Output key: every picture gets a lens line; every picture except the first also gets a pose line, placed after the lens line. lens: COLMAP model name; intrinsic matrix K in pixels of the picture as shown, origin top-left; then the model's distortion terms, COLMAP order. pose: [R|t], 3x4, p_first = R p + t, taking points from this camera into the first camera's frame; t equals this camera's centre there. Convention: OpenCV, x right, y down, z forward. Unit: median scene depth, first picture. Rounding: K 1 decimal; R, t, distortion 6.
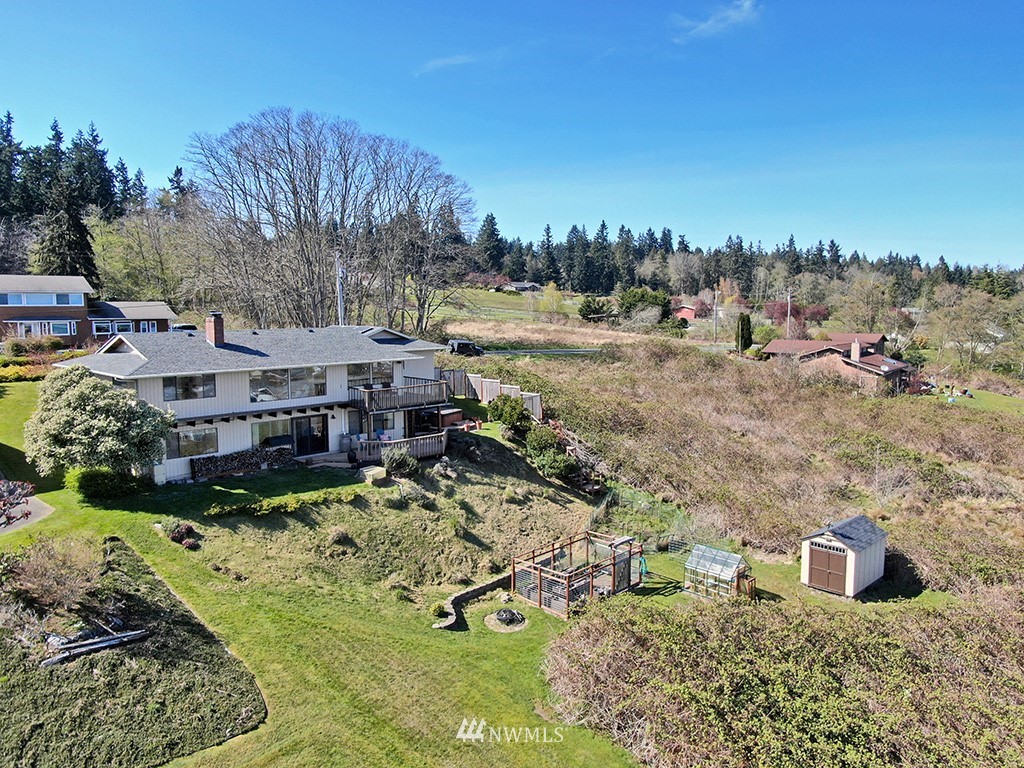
lens RADIAL K [[739.6, 0, 512.0], [0, 739.6, 384.0], [0, 0, 1]] dist [-0.018136, -0.001134]
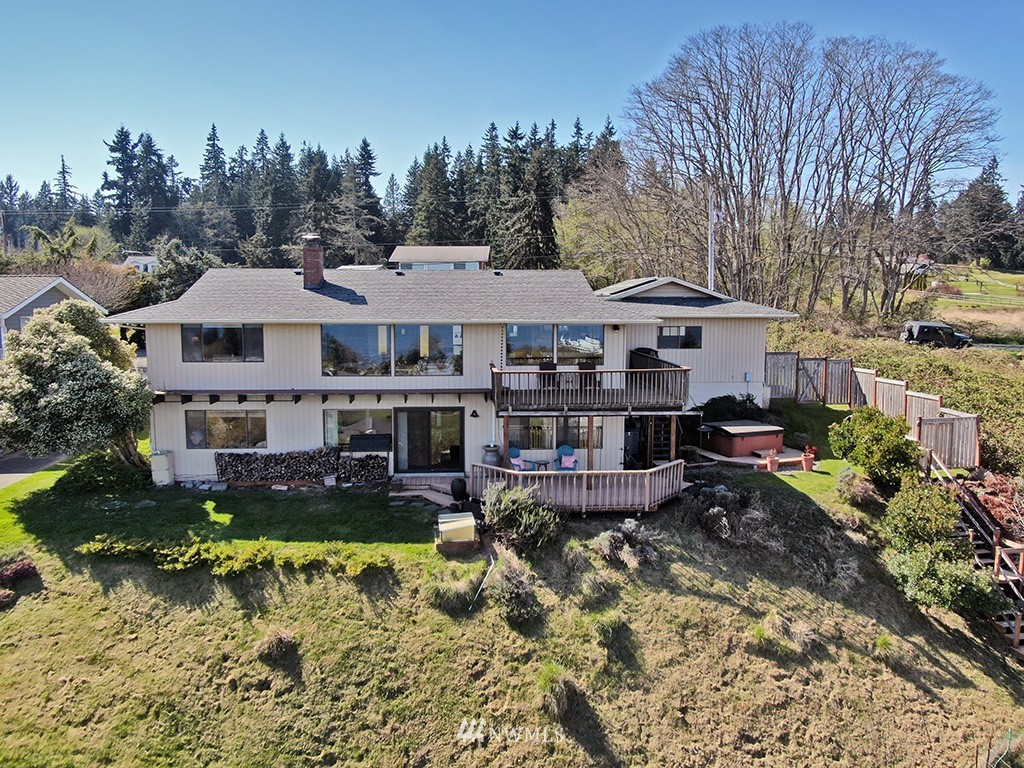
lens RADIAL K [[739.6, 0, 512.0], [0, 739.6, 384.0], [0, 0, 1]] dist [-0.018136, -0.001134]
pose [[0.749192, 0.075091, -0.658083, 0.162944], [-0.073588, 0.996838, 0.029970, 0.001611], [0.658252, 0.025974, 0.752349, 0.587281]]
